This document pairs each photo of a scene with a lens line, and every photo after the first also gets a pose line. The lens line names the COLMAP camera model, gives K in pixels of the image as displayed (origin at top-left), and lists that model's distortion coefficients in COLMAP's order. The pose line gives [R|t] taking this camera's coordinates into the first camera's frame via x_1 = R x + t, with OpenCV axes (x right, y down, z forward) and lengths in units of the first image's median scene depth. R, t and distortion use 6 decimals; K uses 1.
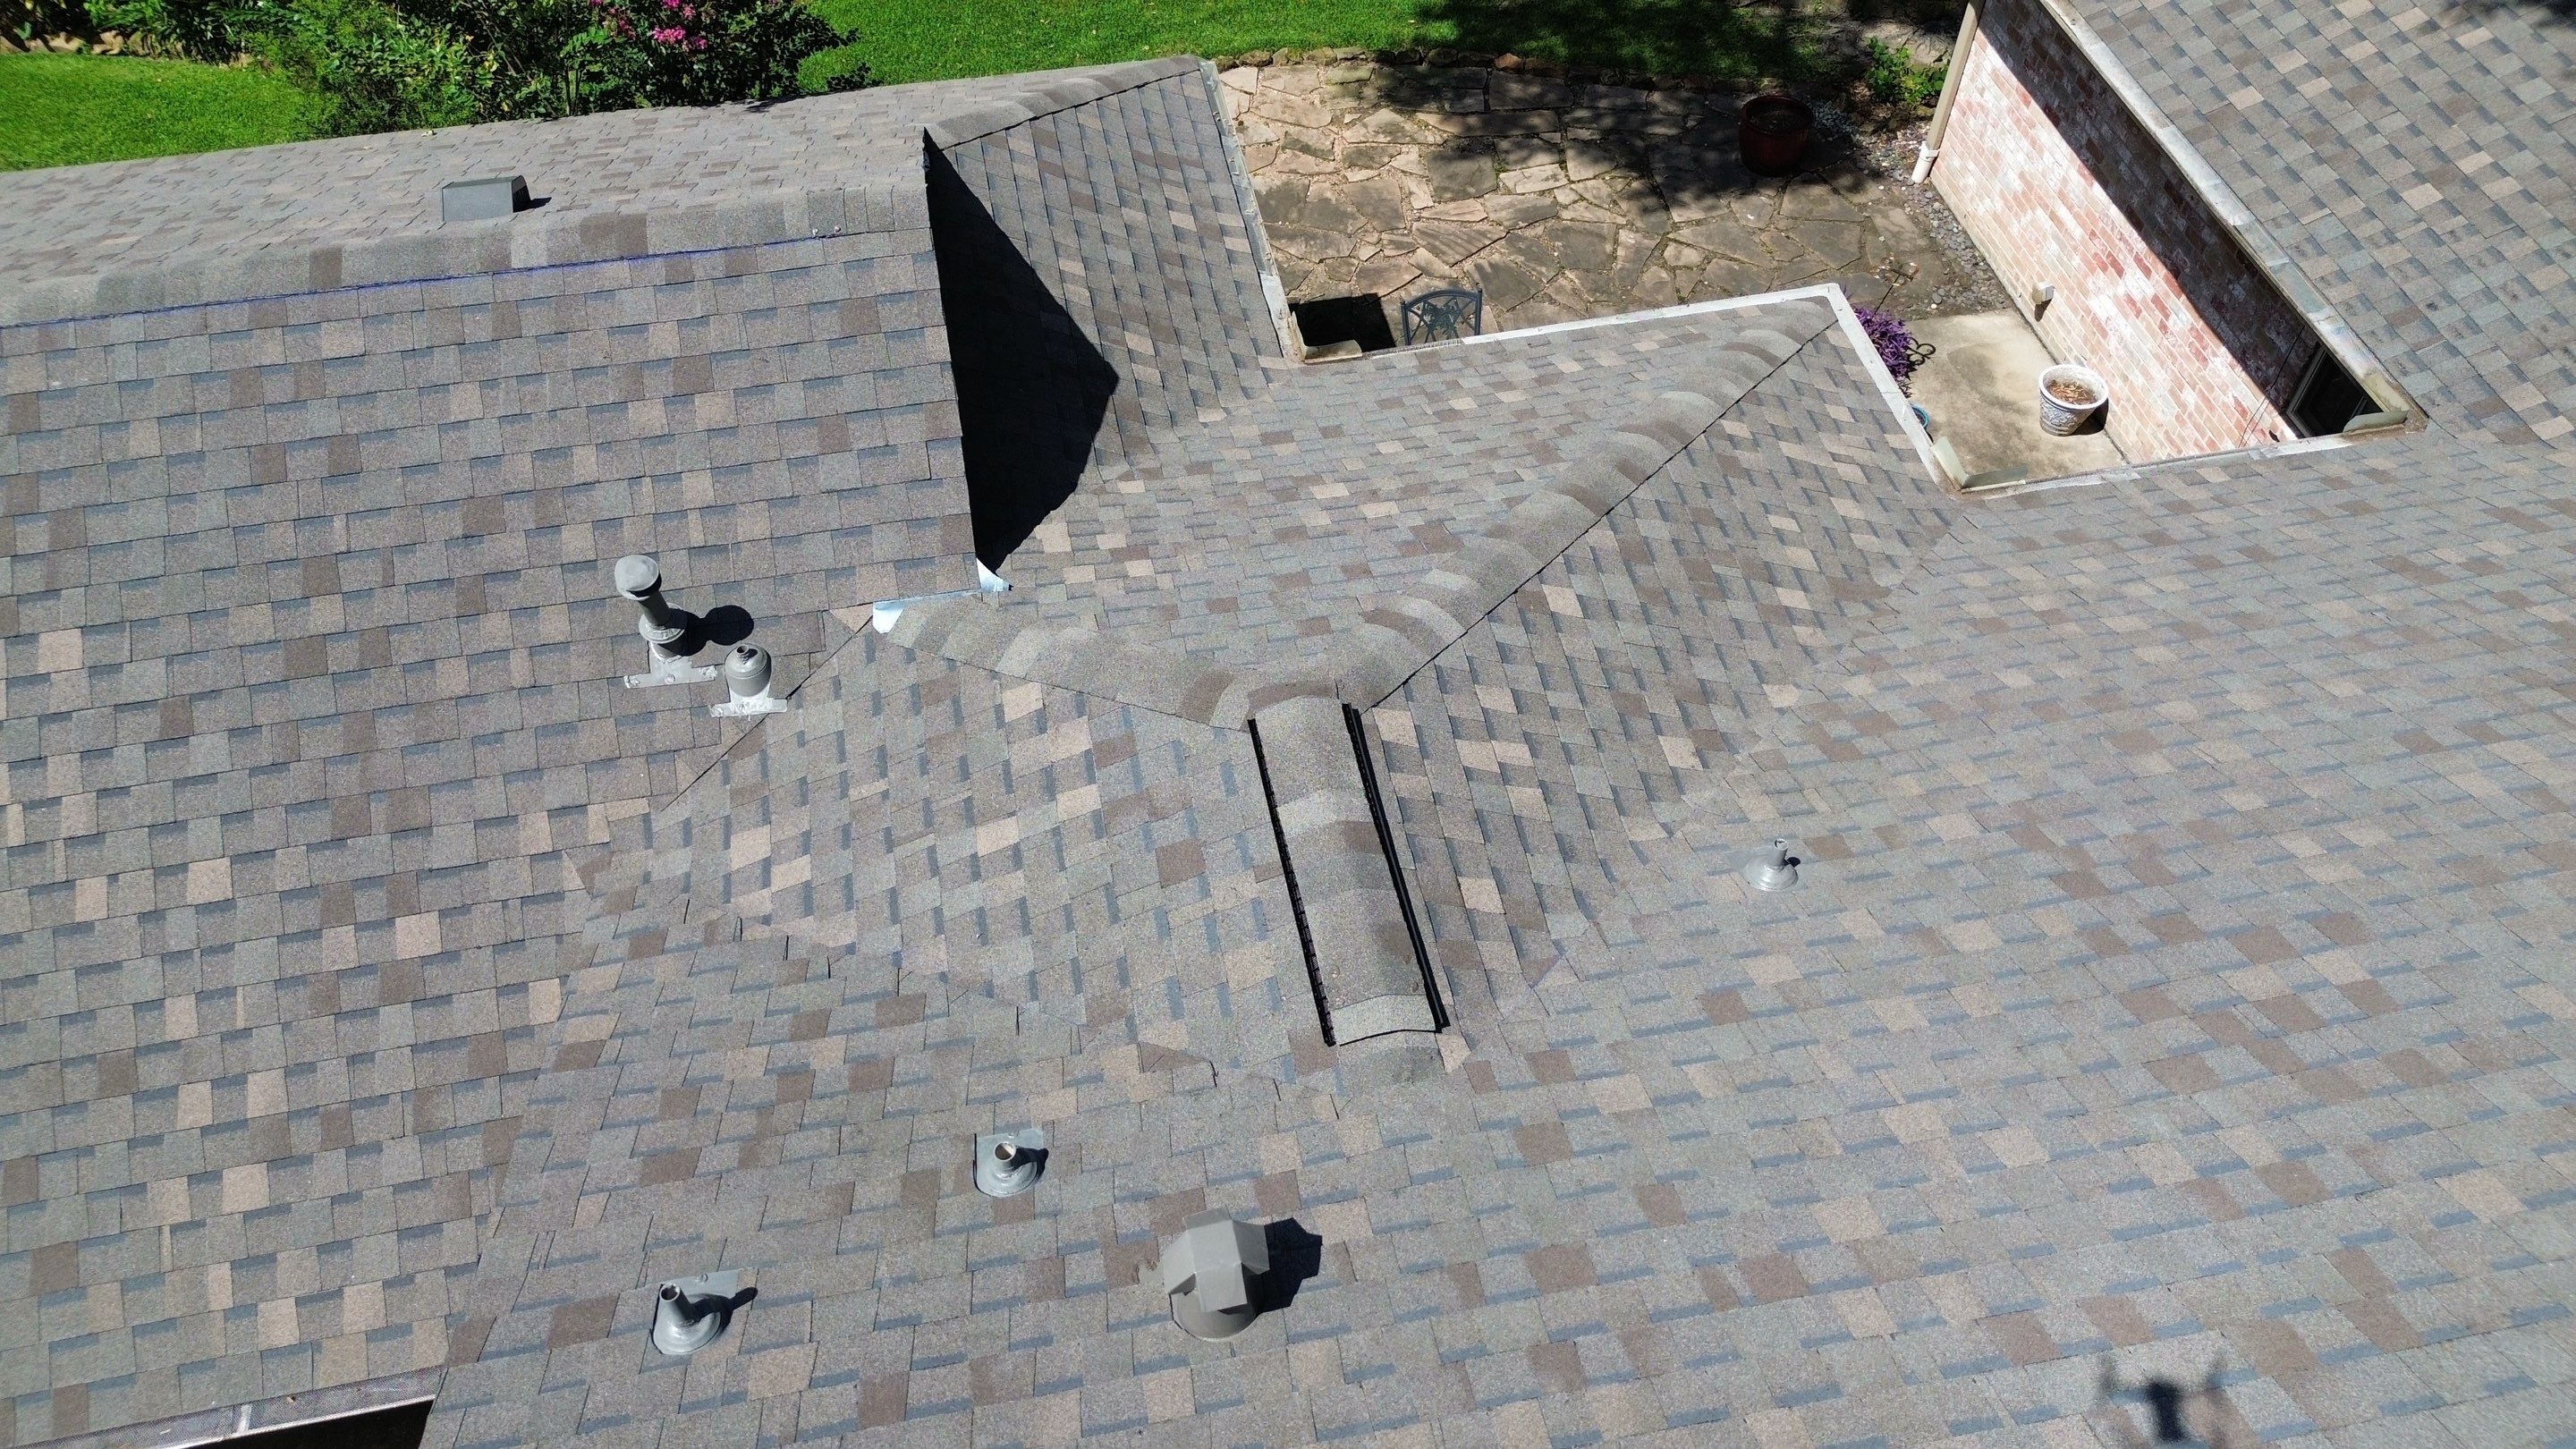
lens RADIAL K [[1835.0, 0, 1310.9], [0, 1835.0, 729.0], [0, 0, 1]] dist [0.076909, -0.087385]
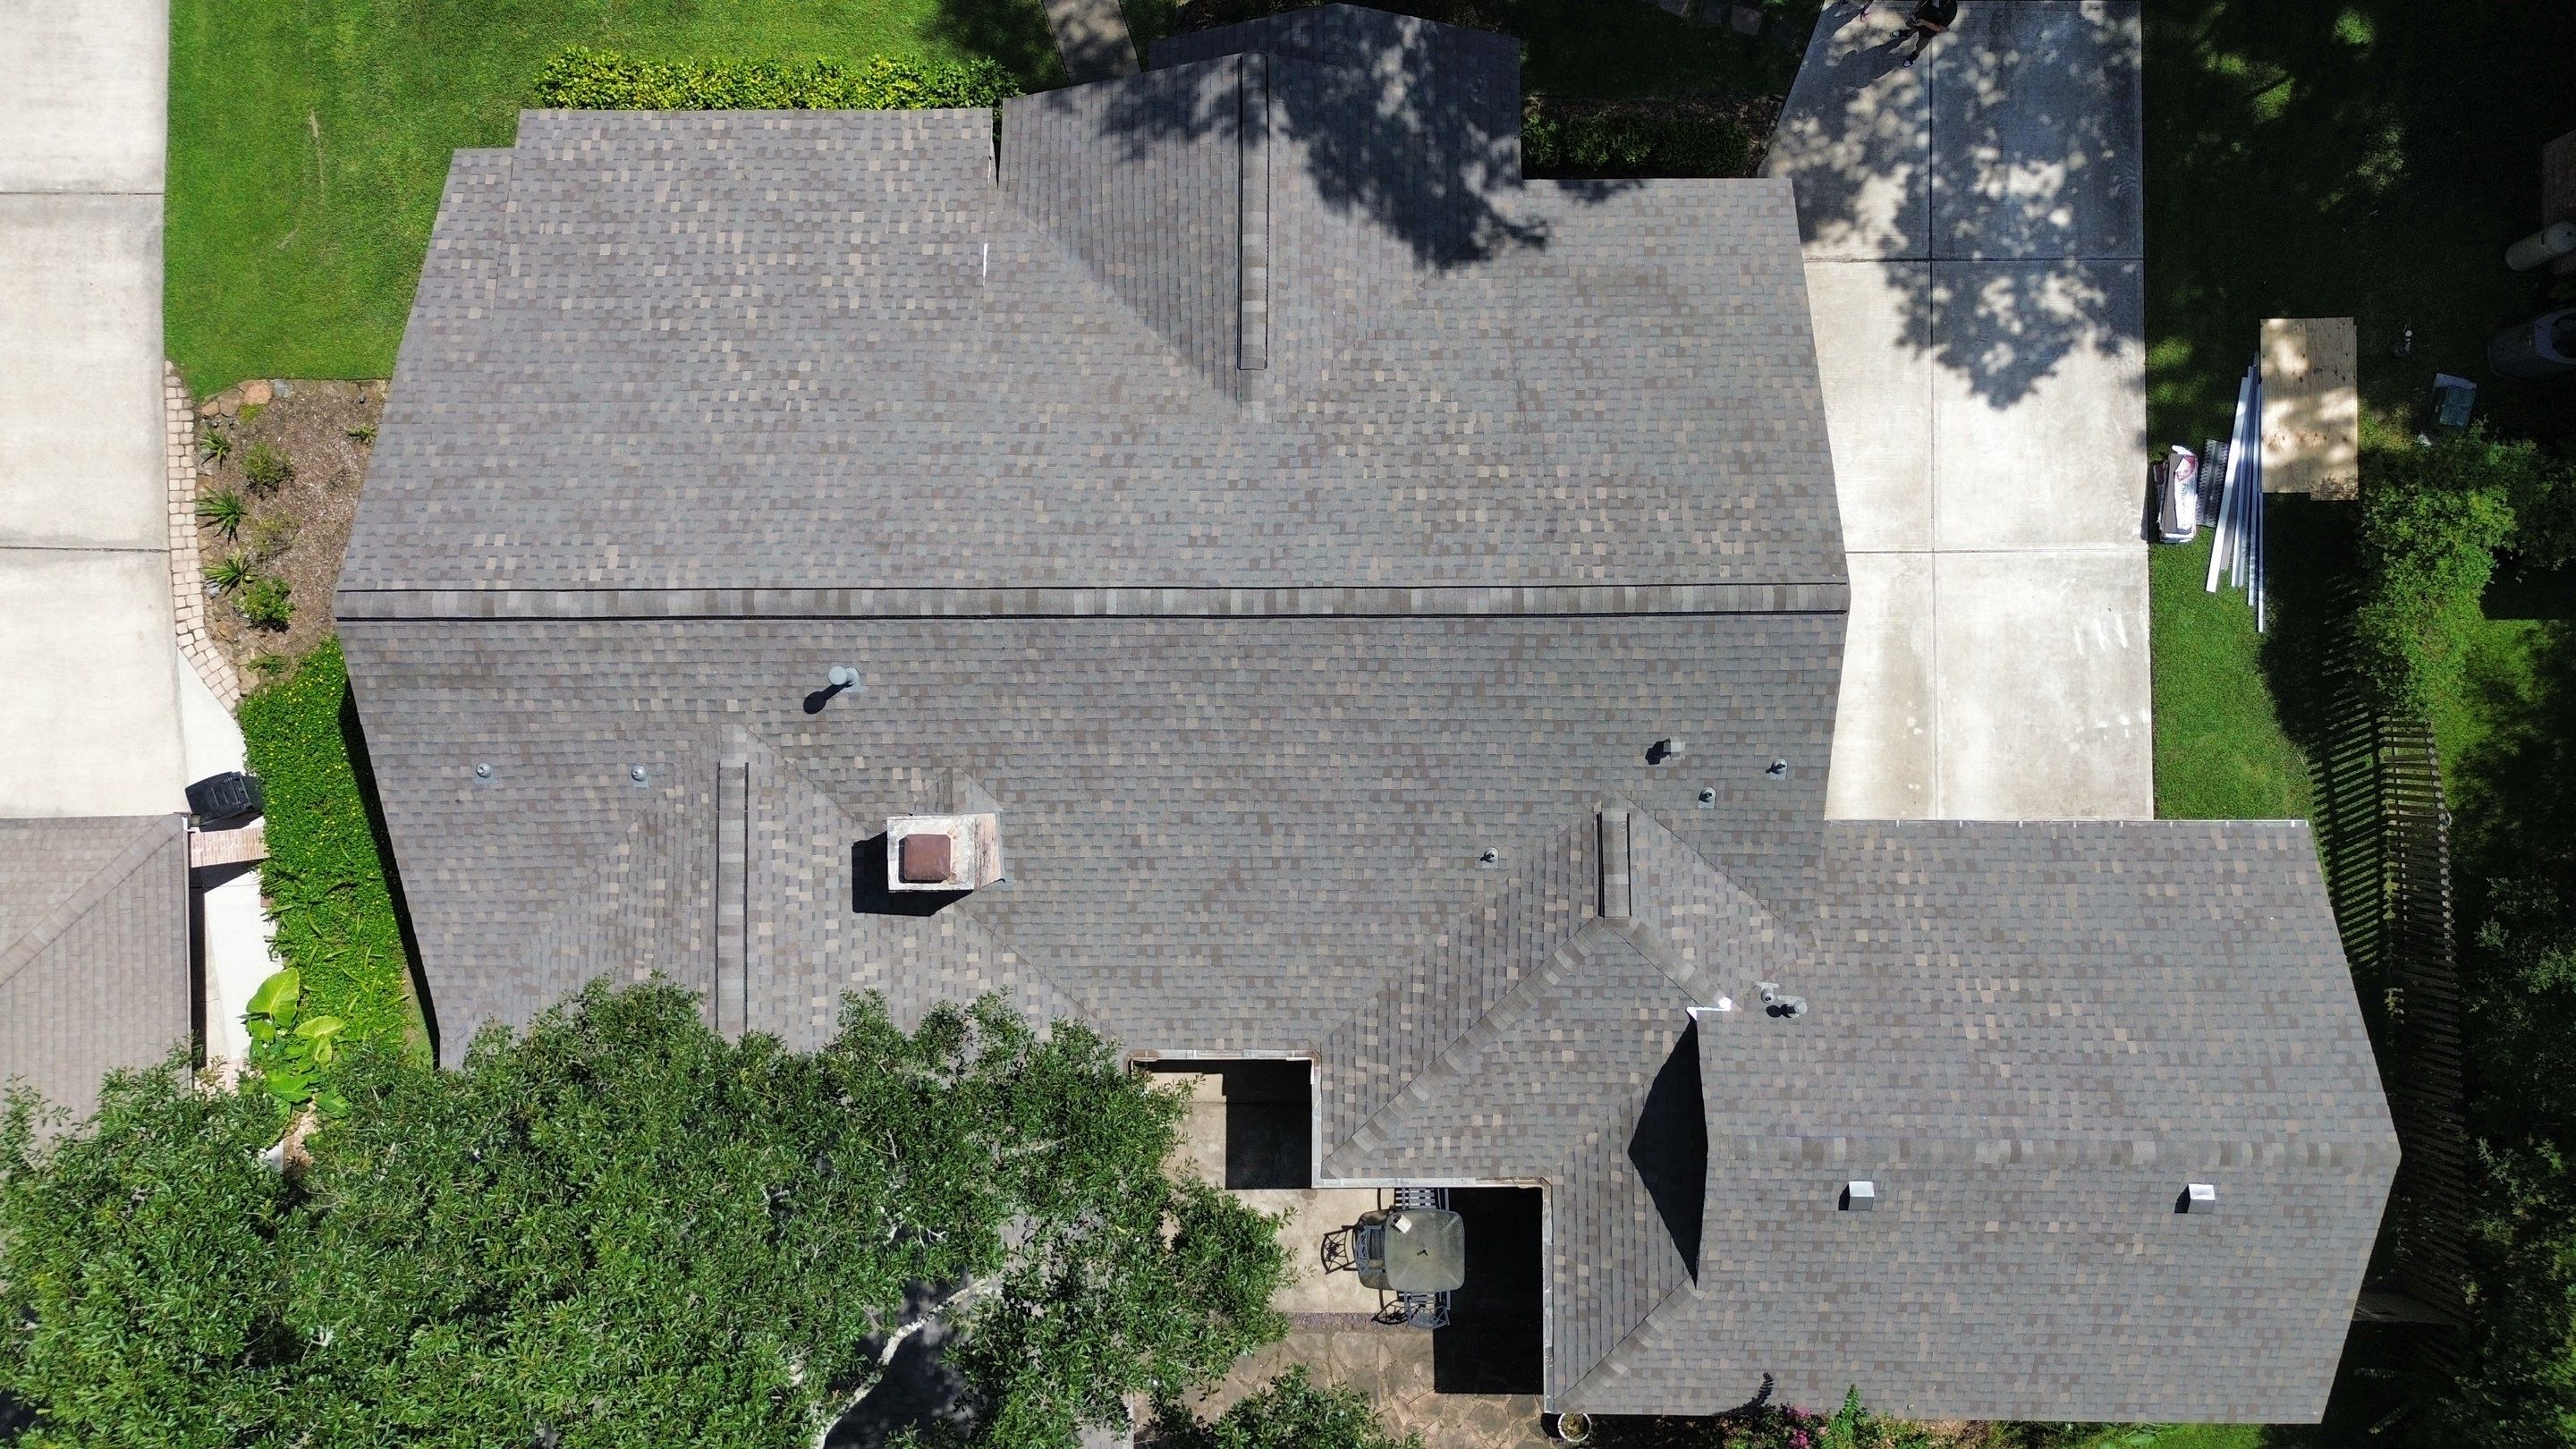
lens RADIAL K [[1847.4, 0, 1287.0], [0, 1847.4, 691.4], [0, 0, 1]] dist [0.086939, -0.102029]
pose [[-0.981235, -0.192053, 0.017155, 0.595145], [0.159851, -0.760495, 0.629361, -1.890853], [-0.107825, 0.620293, 0.776924, -1.856531]]
